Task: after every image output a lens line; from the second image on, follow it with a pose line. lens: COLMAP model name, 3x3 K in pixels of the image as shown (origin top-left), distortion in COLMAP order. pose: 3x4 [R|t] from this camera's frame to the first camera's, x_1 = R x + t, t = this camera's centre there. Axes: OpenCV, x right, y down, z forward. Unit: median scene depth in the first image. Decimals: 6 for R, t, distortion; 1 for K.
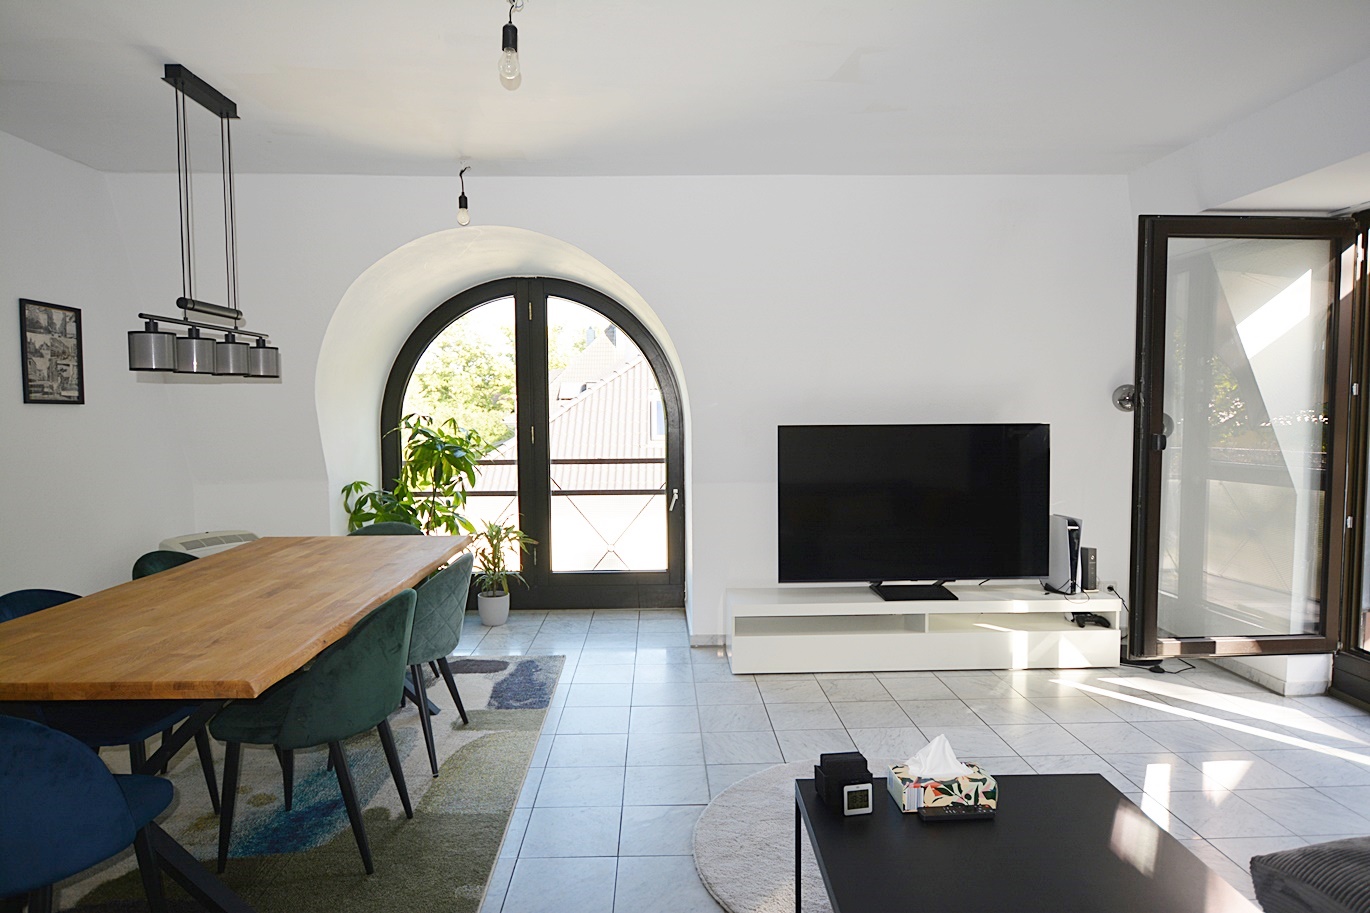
lens RADIAL K [[798.8, 0, 685.0], [0, 798.8, 456.5], [0, 0, 1]] dist [-0.004112, -0.001095]
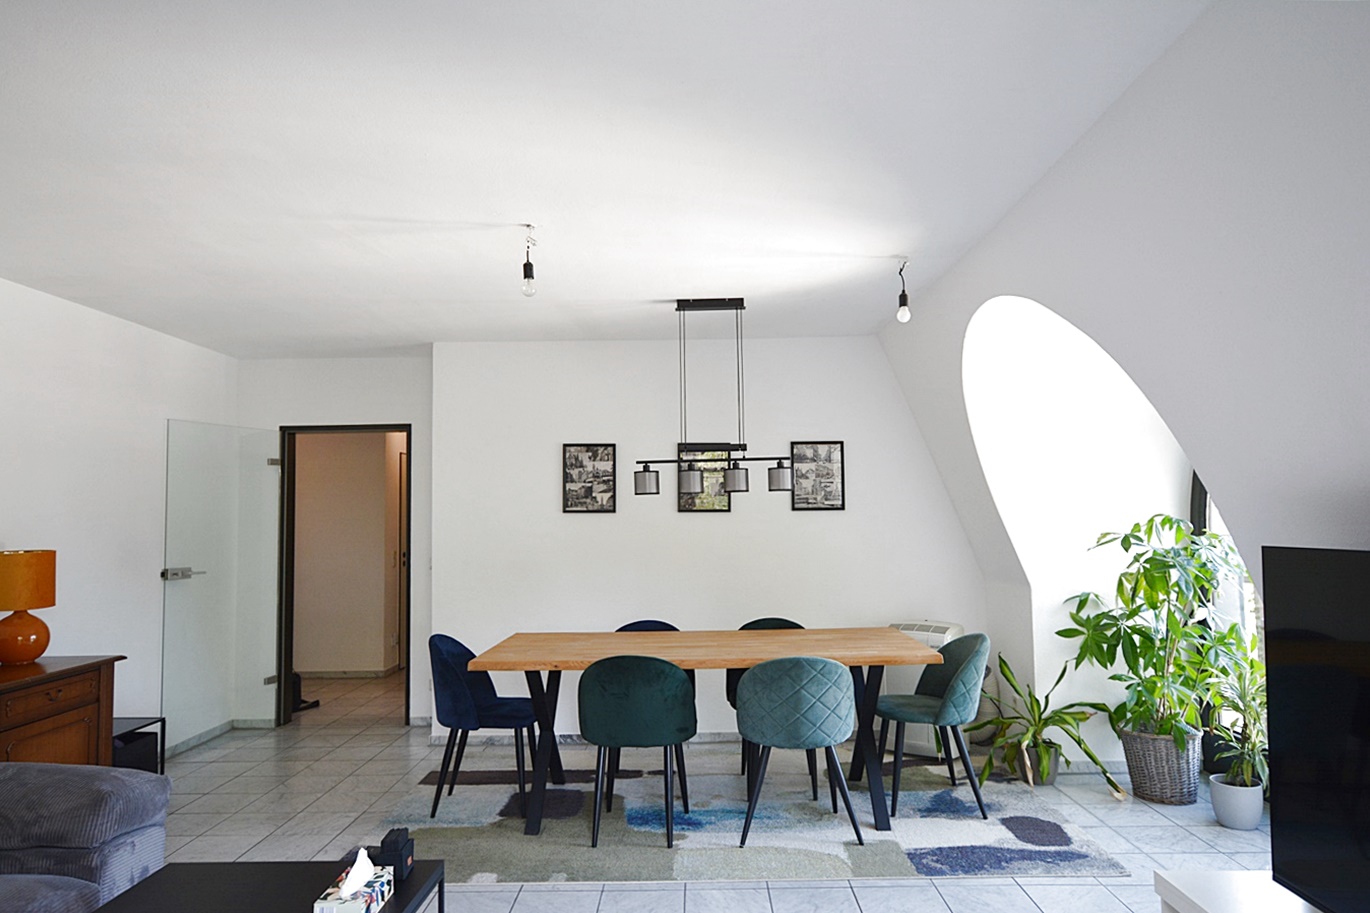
lens RADIAL K [[913.4, 0, 685.0], [0, 913.4, 456.5], [0, 0, 1]] dist [0.000917, 0.000470]
pose [[-0.052021, -0.059761, -0.996856, 0.849010], [-0.042072, 0.997453, -0.057601, -0.056574], [0.997759, 0.038943, -0.054403, 0.825836]]
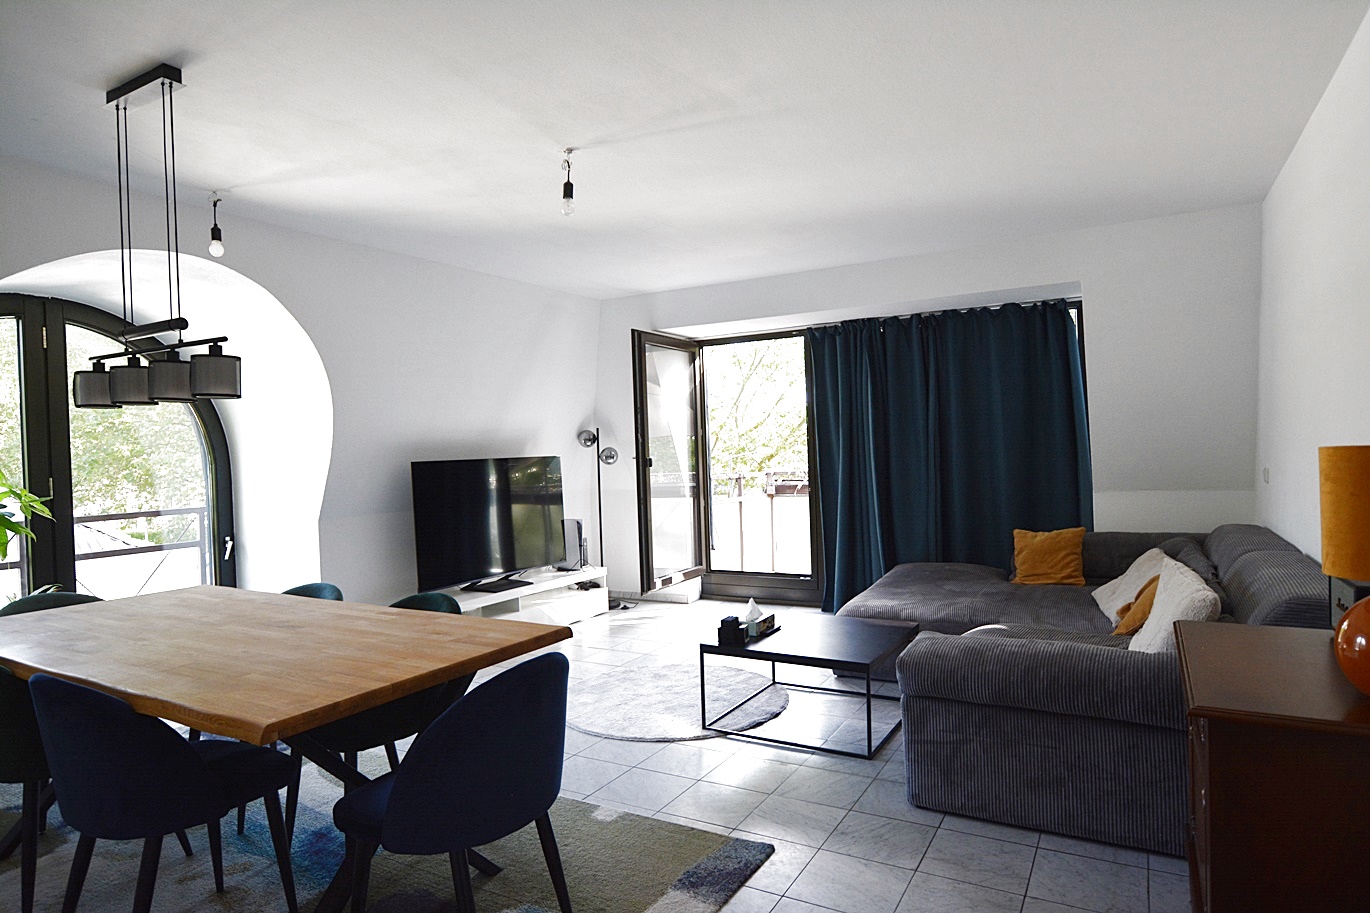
lens RADIAL K [[798.8, 0, 685.0], [0, 798.8, 456.5], [0, 0, 1]] dist [-0.004112, -0.001095]
pose [[0.523533, -0.017923, 0.851817, -0.828904], [0.079346, 0.996459, -0.027800, 0.021353], [-0.848303, 0.082142, 0.523102, 0.037543]]
